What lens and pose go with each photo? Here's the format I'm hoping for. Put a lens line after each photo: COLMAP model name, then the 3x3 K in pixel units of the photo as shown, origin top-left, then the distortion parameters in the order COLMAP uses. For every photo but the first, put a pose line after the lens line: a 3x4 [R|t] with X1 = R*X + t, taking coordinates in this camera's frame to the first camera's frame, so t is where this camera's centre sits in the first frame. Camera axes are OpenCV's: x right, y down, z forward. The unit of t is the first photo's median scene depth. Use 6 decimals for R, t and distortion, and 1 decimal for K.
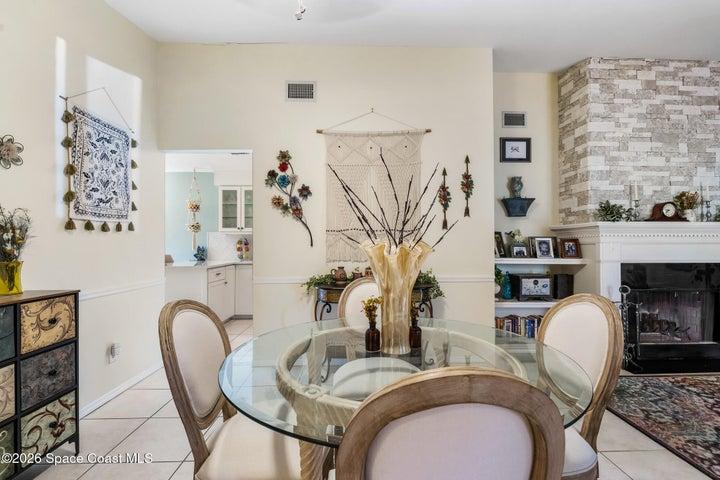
lens RADIAL K [[327.7, 0, 363.3], [0, 327.7, 240.6], [0, 0, 1]] dist [-0.000865, 0.000003]
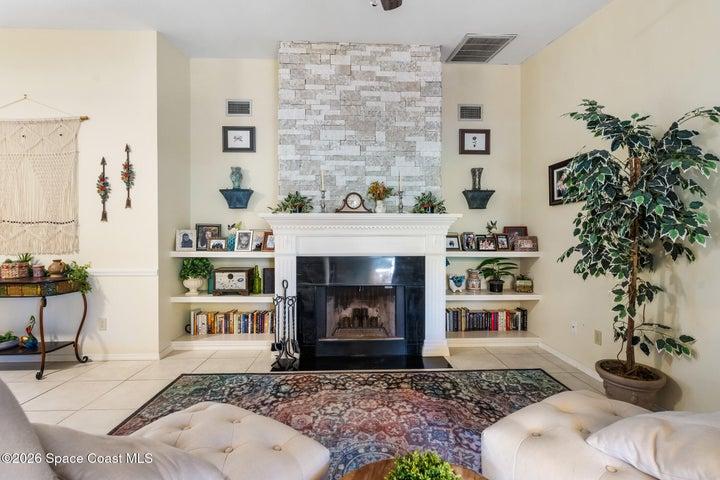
lens RADIAL K [[327.7, 0, 359.8], [0, 327.7, 239.0], [0, 0, 1]] dist [-0.000865, 0.000003]
pose [[1.000000, -0.000765, -0.000244, 0.922019], [0.000769, 0.999875, 0.015775, 0.002295], [0.000232, -0.015776, 0.999876, 0.036101]]
